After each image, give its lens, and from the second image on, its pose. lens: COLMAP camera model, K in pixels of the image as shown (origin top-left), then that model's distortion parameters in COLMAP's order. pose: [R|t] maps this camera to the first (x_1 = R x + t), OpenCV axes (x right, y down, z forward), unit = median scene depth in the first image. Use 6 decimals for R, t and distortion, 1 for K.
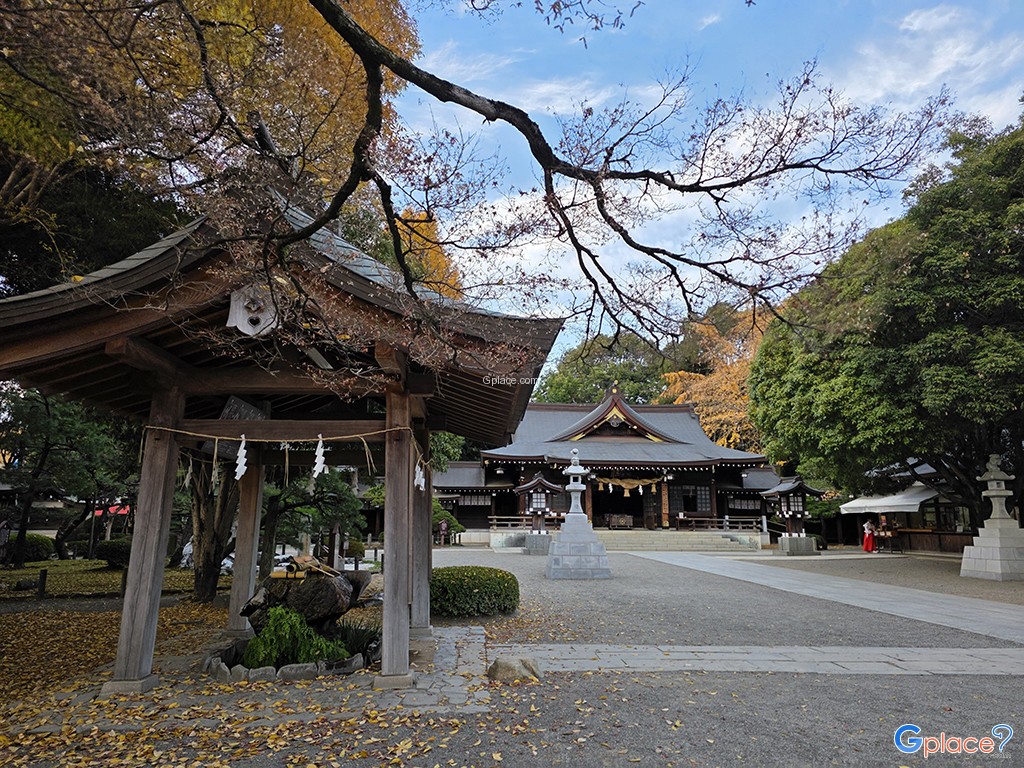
lens RADIAL K [[727.5, 0, 503.2], [0, 727.5, 380.8], [0, 0, 1]] dist [0.036894, -0.024466]
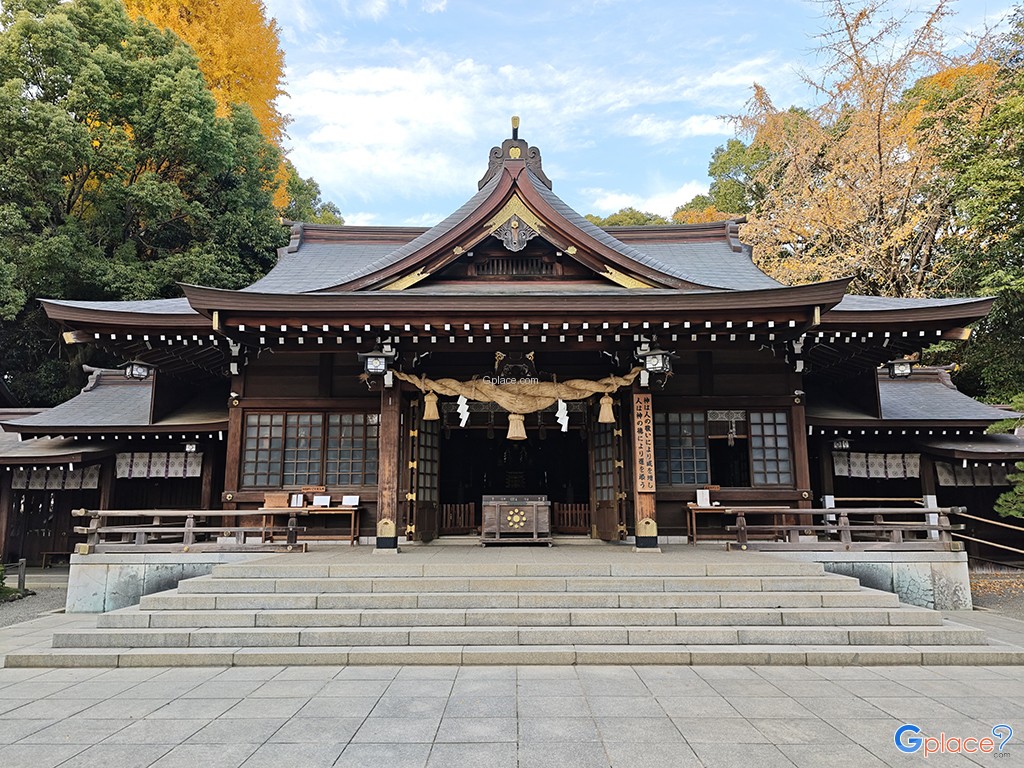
lens RADIAL K [[727.5, 0, 514.7], [0, 727.5, 386.6], [0, 0, 1]] dist [0.036894, -0.024466]
pose [[0.999334, -0.015763, -0.032913, 0.169793], [0.016987, 0.999162, 0.037248, 0.119818], [0.032299, -0.037782, 0.998764, 0.666655]]
